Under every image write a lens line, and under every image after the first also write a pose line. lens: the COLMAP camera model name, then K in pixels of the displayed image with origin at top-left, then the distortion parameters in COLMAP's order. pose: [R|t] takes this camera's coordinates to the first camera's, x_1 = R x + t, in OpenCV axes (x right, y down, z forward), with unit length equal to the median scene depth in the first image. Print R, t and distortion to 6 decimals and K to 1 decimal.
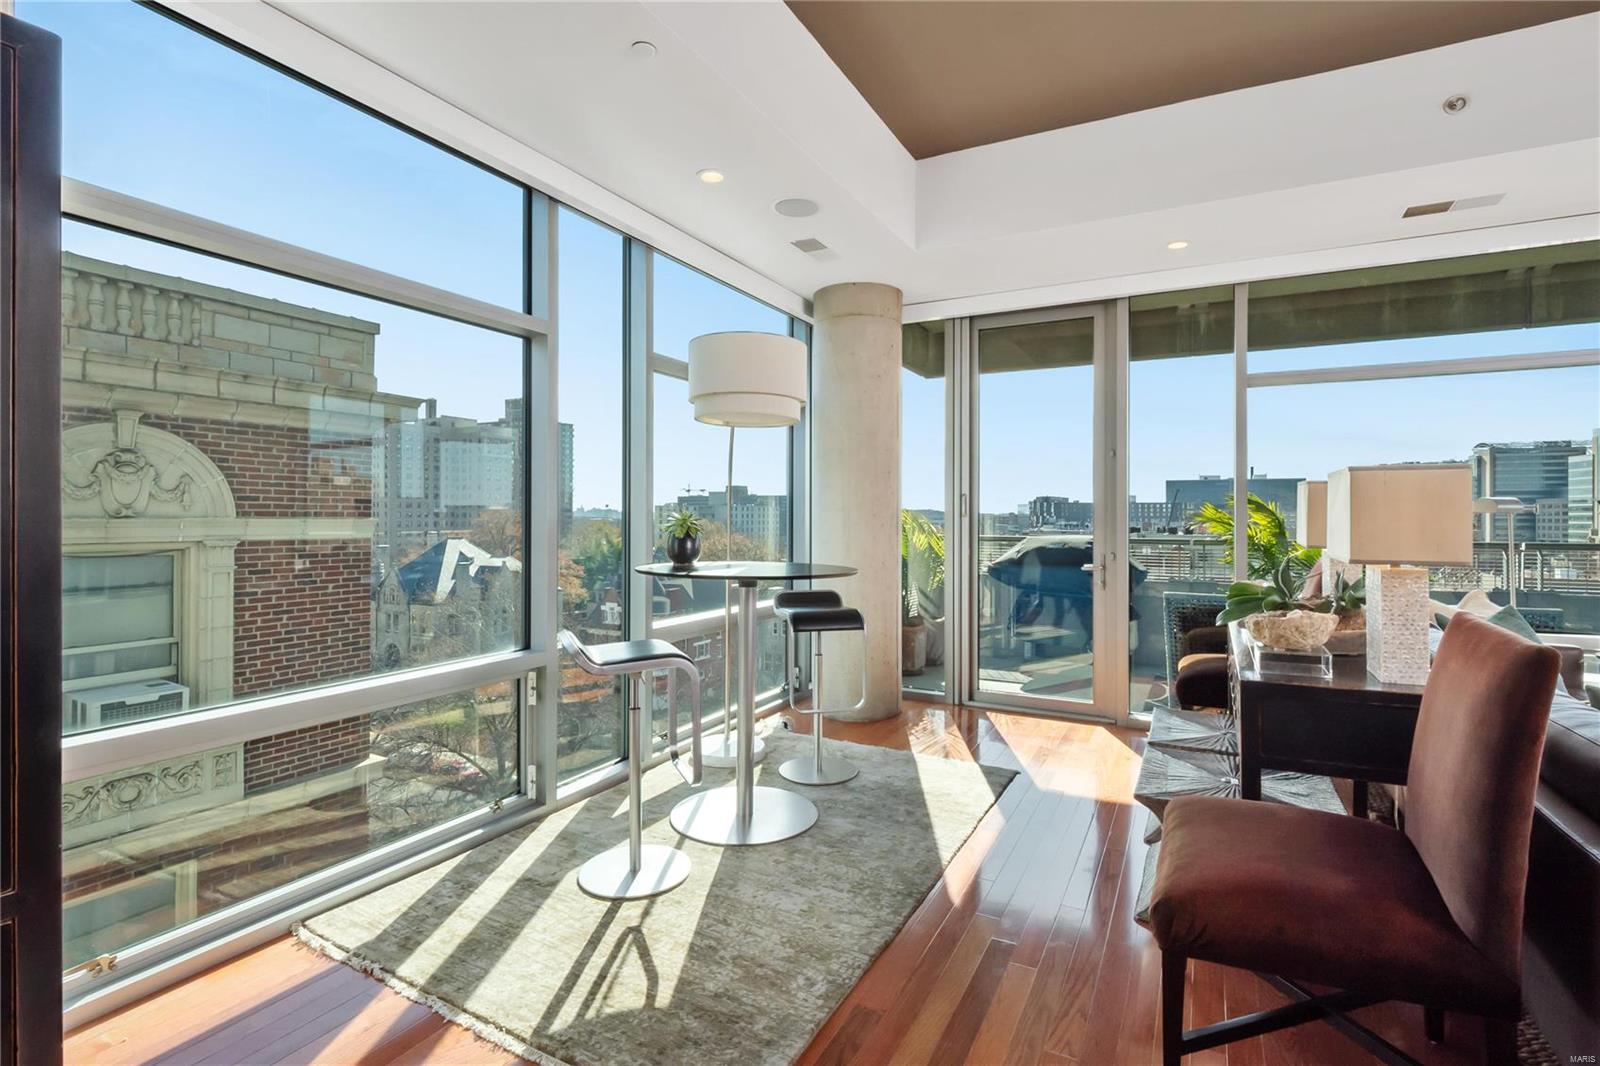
lens RADIAL K [[740.9, 0, 800.0], [0, 740.9, 523.8], [0, 0, 1]] dist [-0.017107, -0.000978]
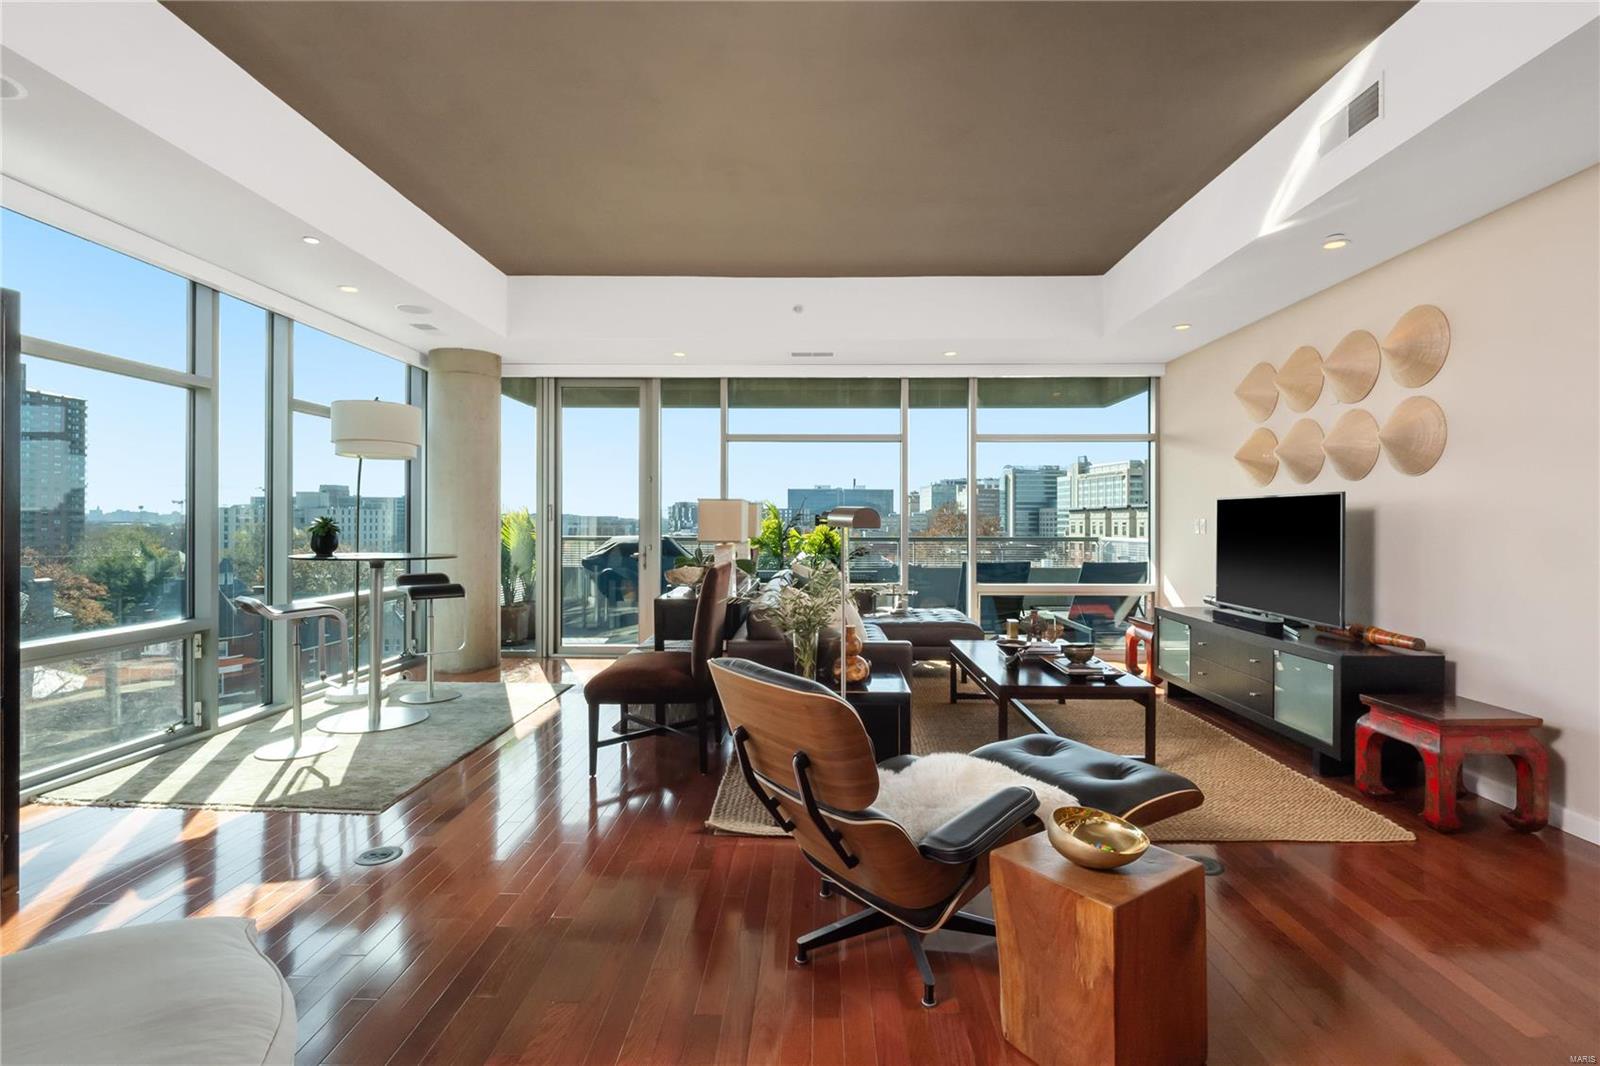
lens RADIAL K [[740.9, 0, 814.3], [0, 740.9, 523.6], [0, 0, 1]] dist [-0.017107, -0.000978]
pose [[0.879838, -0.000805, 0.475273, -0.000875], [0.003888, 0.999977, -0.005504, 0.006750], [-0.475258, 0.006690, 0.879821, -0.636605]]
